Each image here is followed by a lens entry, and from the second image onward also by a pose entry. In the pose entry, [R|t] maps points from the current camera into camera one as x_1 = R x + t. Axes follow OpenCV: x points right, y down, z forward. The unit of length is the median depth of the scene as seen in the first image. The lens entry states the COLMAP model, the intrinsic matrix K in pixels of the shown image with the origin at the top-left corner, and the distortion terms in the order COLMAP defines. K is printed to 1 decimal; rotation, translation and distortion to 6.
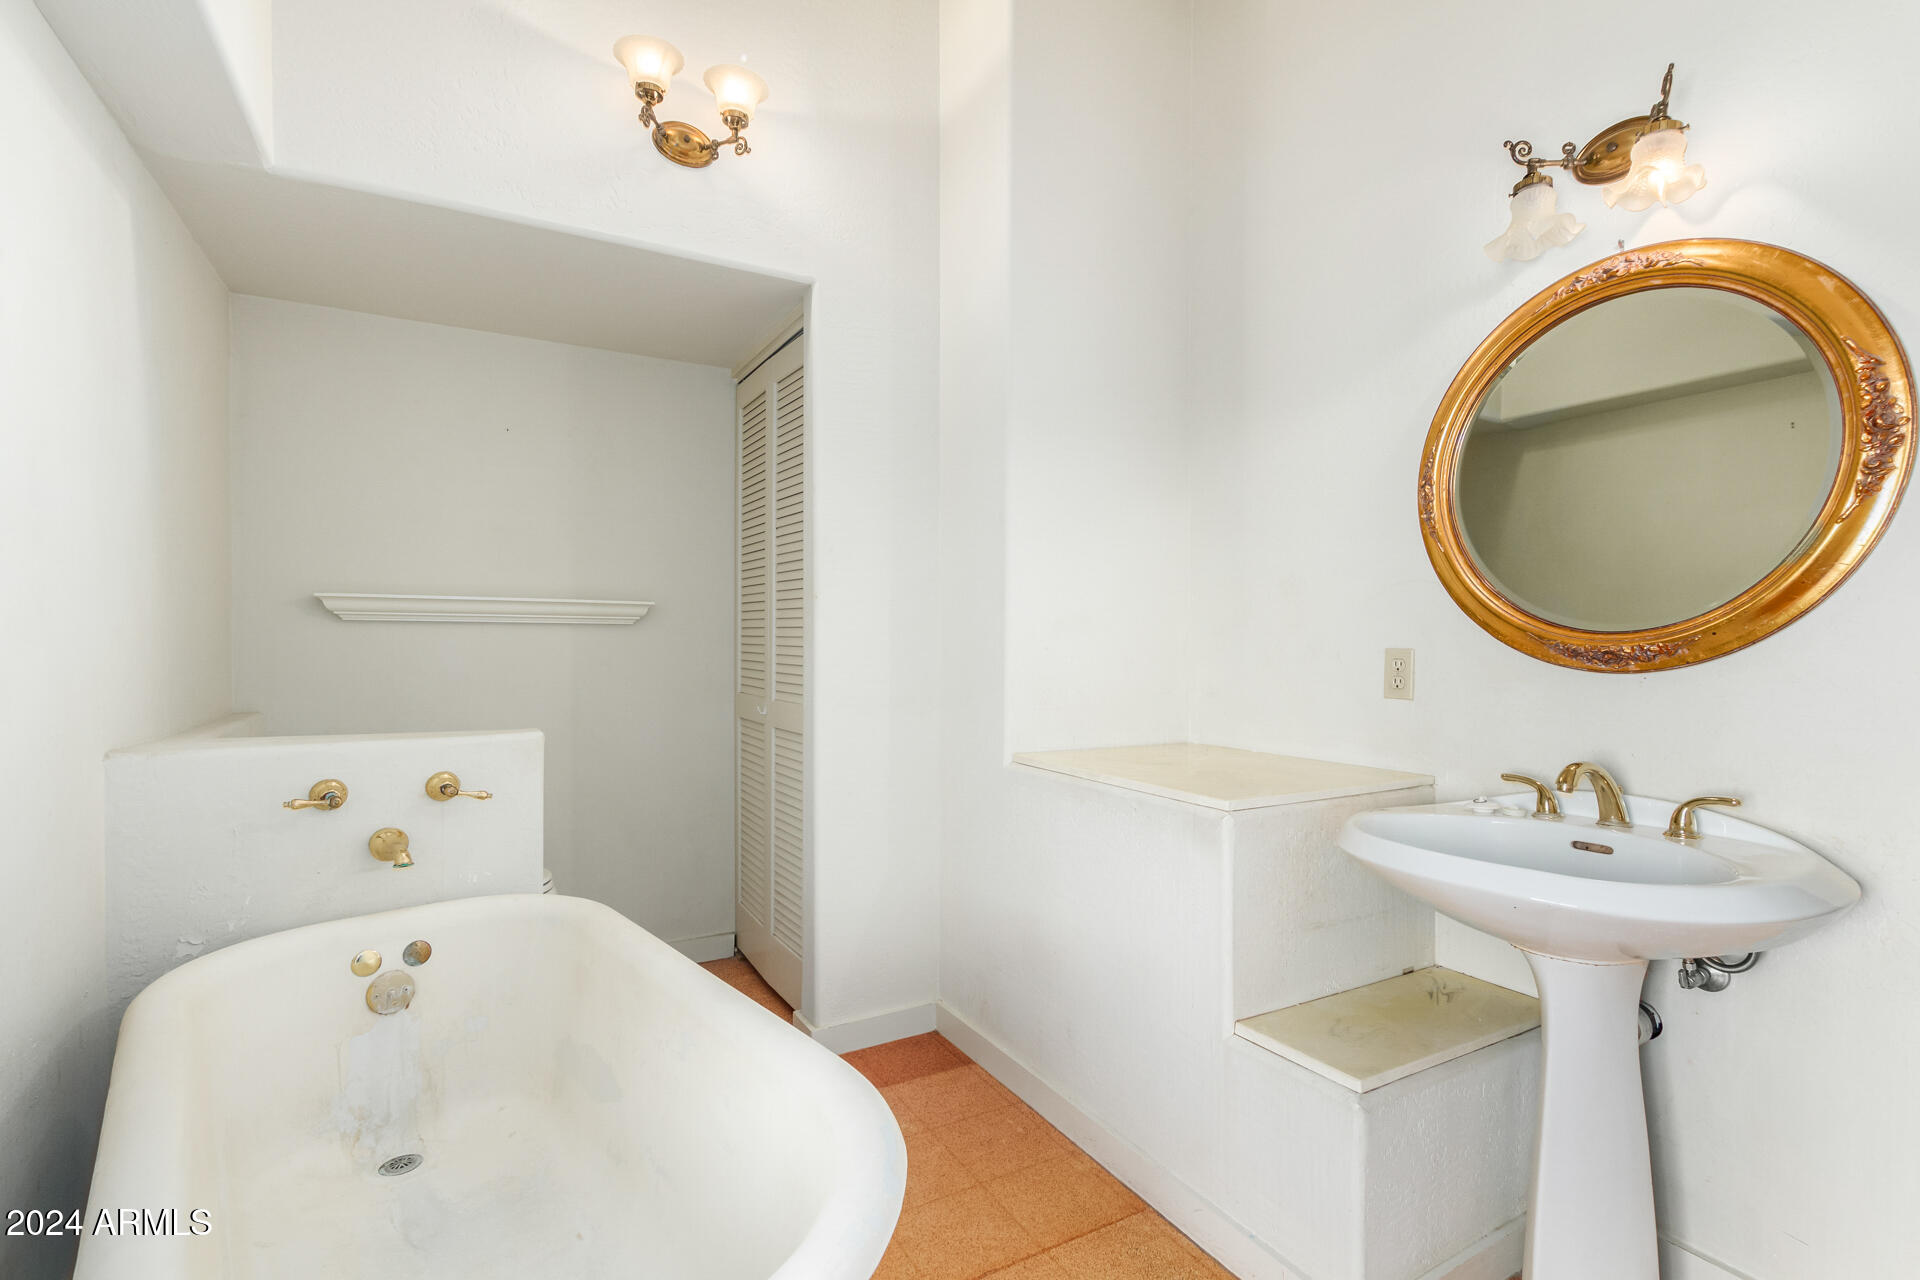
lens RADIAL K [[876.9, 0, 960.0], [0, 876.9, 640.0], [0, 0, 1]] dist [0.003349, 0.000110]
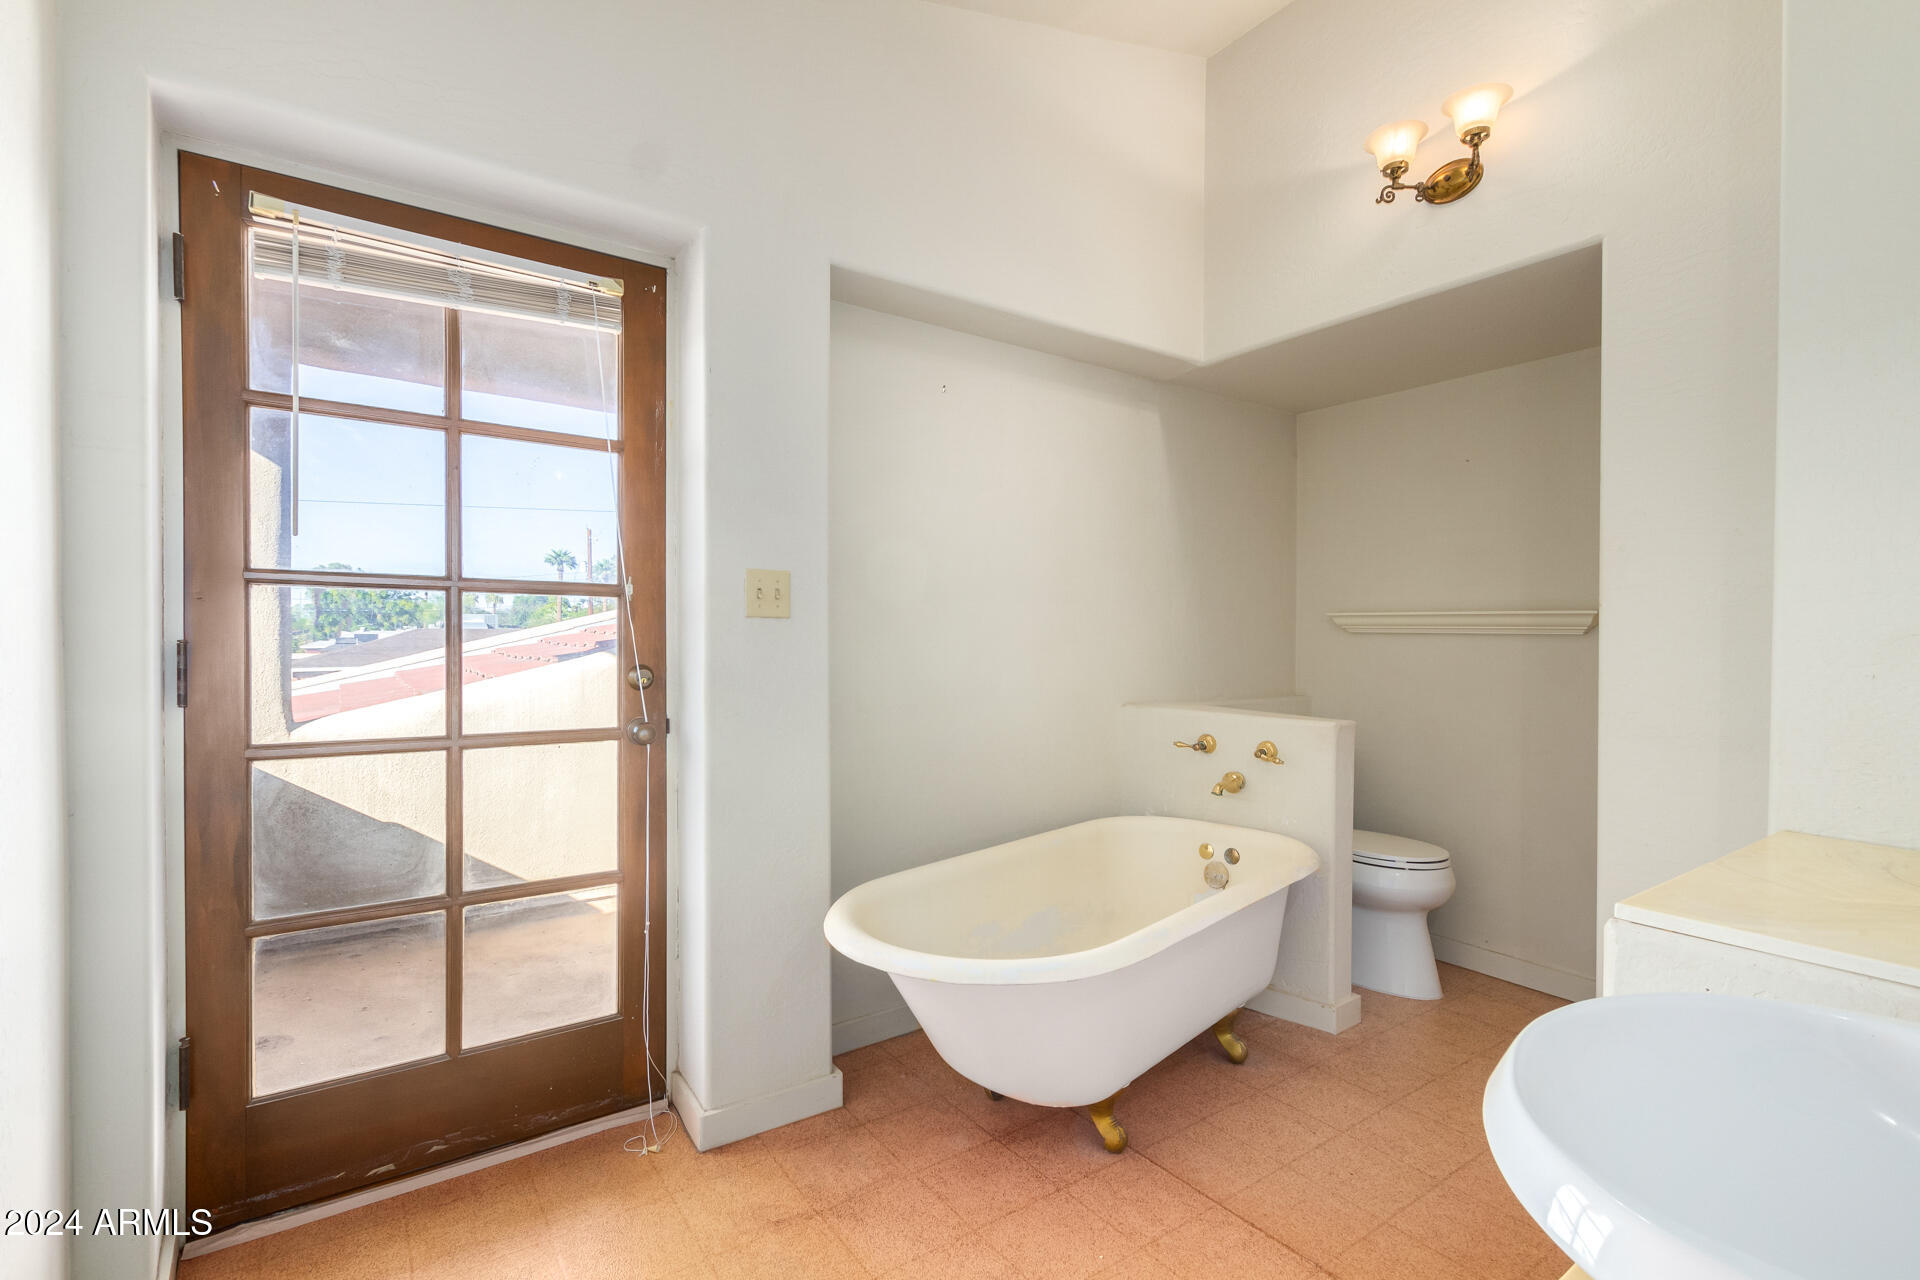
lens RADIAL K [[876.9, 0, 960.0], [0, 876.9, 640.0], [0, 0, 1]] dist [0.003349, 0.000110]
pose [[0.094568, 0.004592, -0.995508, 0.726718], [-0.006096, 0.999973, 0.004033, -0.016420], [0.995500, 0.005688, 0.094593, 0.336338]]
